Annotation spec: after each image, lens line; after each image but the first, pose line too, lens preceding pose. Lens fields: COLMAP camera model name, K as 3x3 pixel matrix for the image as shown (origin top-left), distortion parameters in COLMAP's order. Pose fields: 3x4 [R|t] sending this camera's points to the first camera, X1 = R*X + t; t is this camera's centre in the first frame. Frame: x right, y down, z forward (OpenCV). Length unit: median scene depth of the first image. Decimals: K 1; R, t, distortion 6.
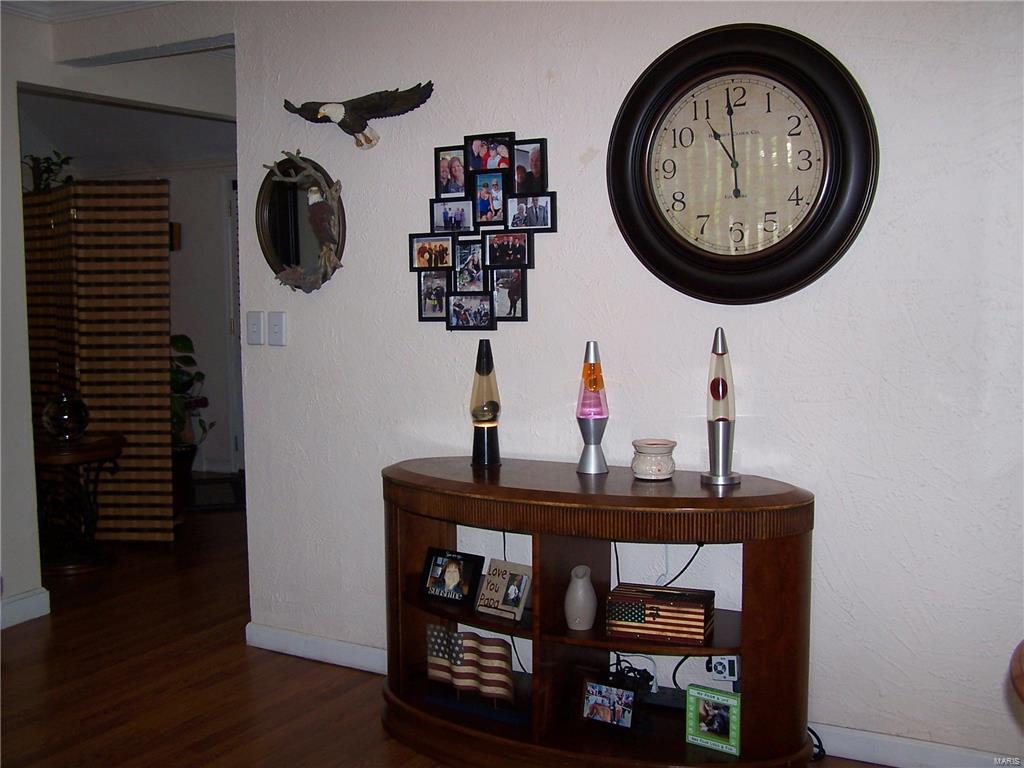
lens RADIAL K [[1127.3, 0, 512.0], [0, 1127.3, 384.0], [0, 0, 1]] dist [-0.198814, 0.340657]
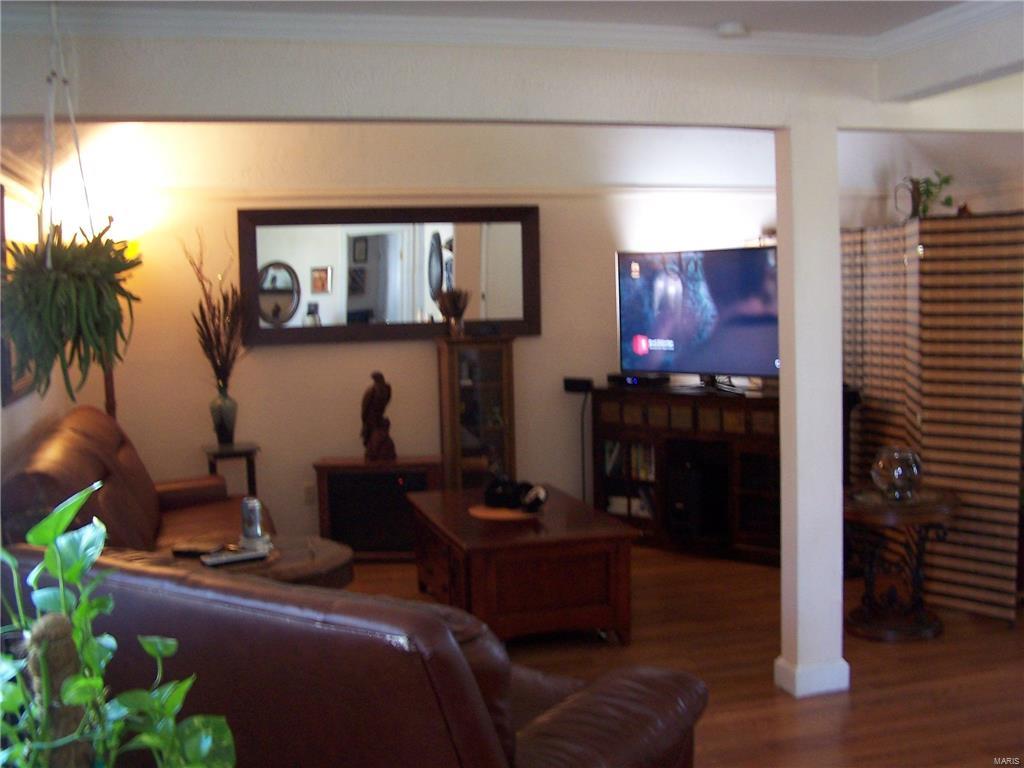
lens RADIAL K [[1127.3, 0, 512.0], [0, 1127.3, 384.0], [0, 0, 1]] dist [-0.198814, 0.340657]
pose [[0.685531, 0.048723, -0.726411, 0.045853], [-0.041314, 0.998754, 0.028000, -0.054530], [0.726870, 0.010816, 0.686690, 0.110011]]
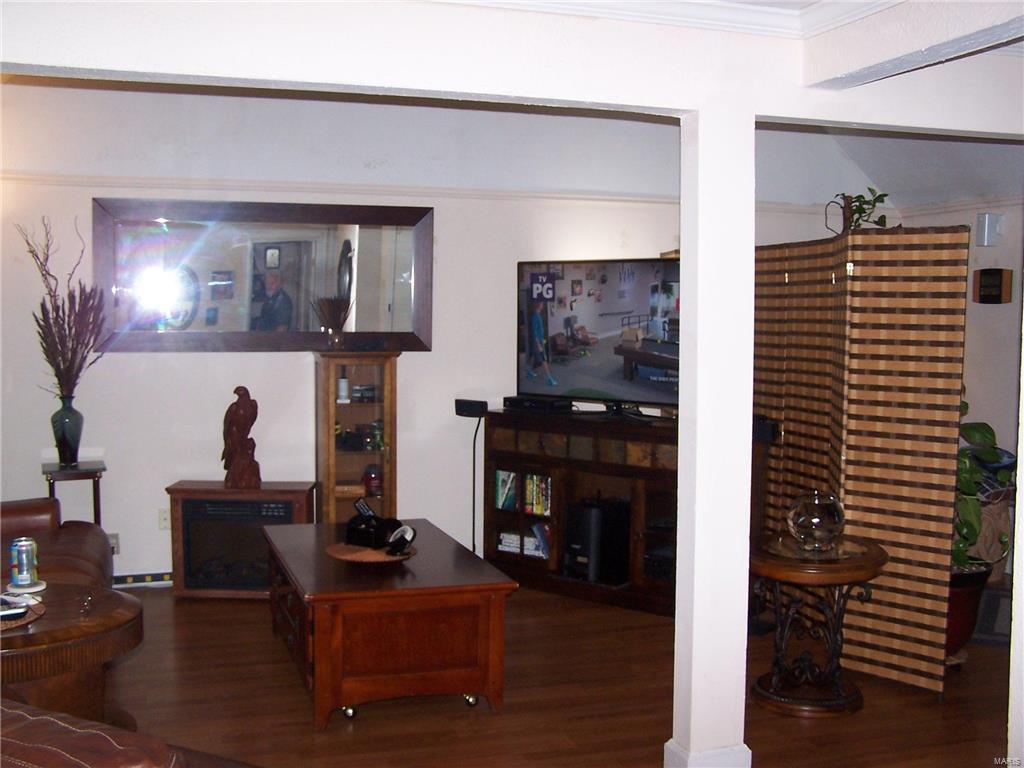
lens RADIAL K [[1127.3, 0, 512.0], [0, 1127.3, 384.0], [0, 0, 1]] dist [-0.198814, 0.340657]
pose [[0.725567, 0.059133, -0.685606, -0.012017], [-0.073880, 0.997236, 0.007825, -0.057237], [0.684174, 0.044975, 0.727931, 0.231539]]
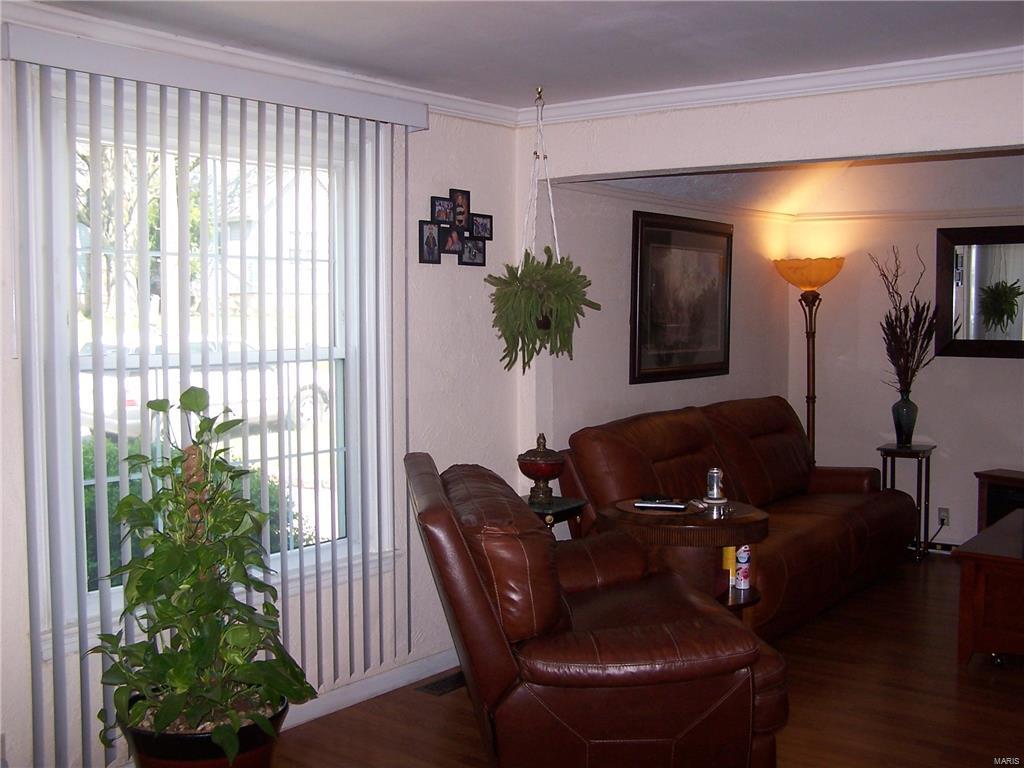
lens RADIAL K [[1127.3, 0, 512.0], [0, 1127.3, 384.0], [0, 0, 1]] dist [-0.198814, 0.340657]
pose [[-0.173125, 0.060389, -0.983047, 0.312880], [-0.082012, 0.993768, 0.075491, -0.073337], [0.981479, 0.093691, -0.167094, 0.463088]]
